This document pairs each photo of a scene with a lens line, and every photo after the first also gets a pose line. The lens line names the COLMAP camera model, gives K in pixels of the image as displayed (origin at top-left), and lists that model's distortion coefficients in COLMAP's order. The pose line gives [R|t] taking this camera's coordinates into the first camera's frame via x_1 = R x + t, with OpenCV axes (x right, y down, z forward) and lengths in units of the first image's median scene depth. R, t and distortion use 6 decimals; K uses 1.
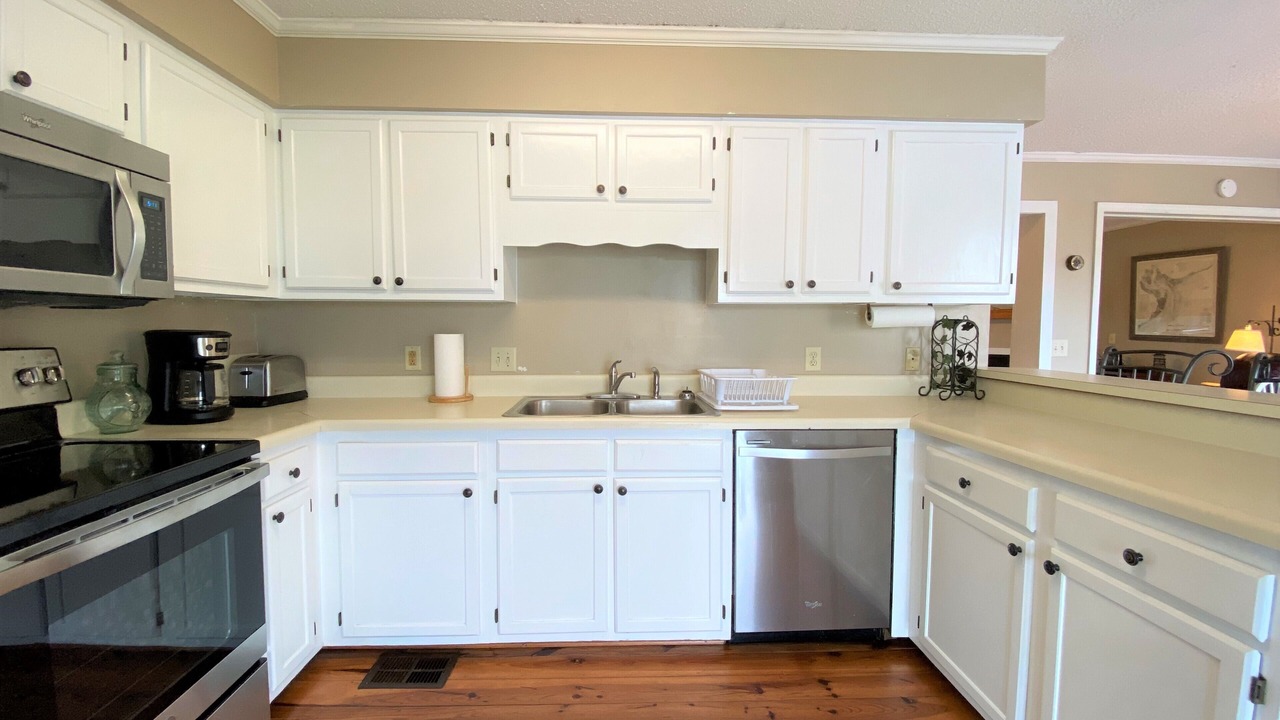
lens RADIAL K [[526.7, 0, 644.6], [0, 526.7, 357.1], [0, 0, 1]] dist [0.002763, -0.007135]
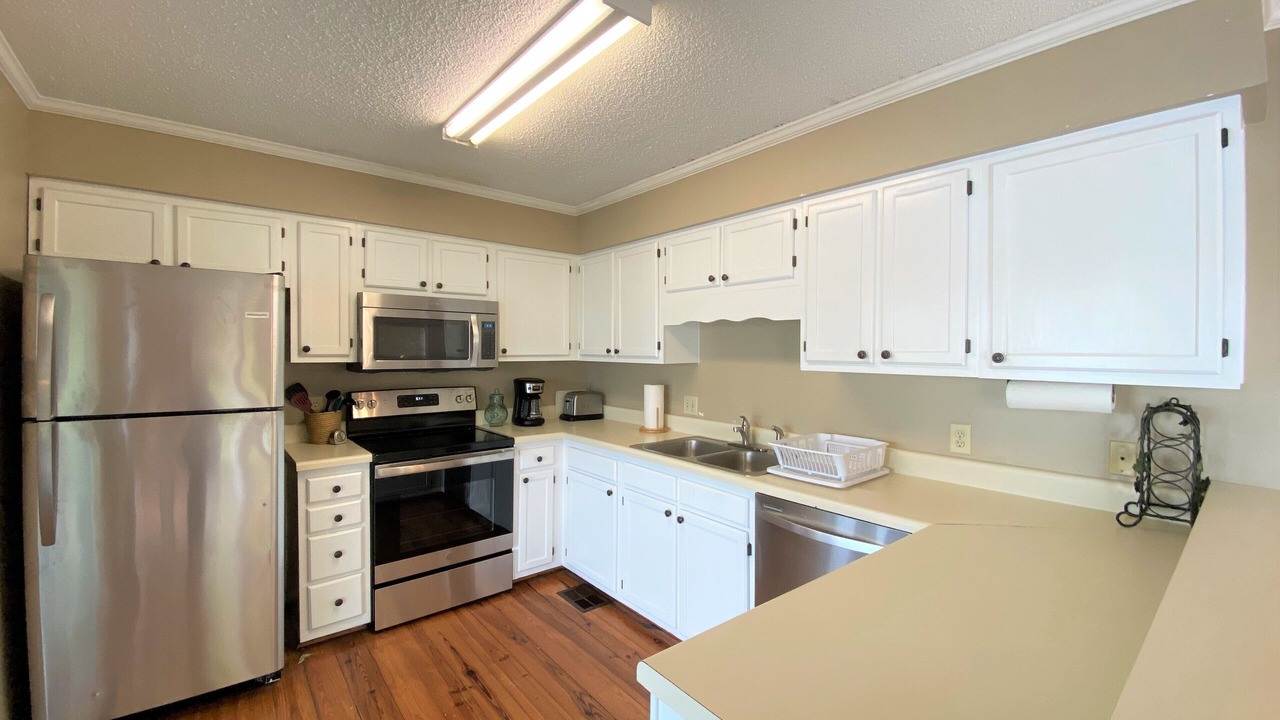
lens RADIAL K [[526.7, 0, 645.4], [0, 526.7, 348.7], [0, 0, 1]] dist [0.002763, -0.007135]
pose [[0.597472, 0.003014, -0.801884, 0.835905], [-0.053061, 0.997950, -0.035784, -0.098240], [0.800132, 0.063928, 0.596407, 0.131008]]
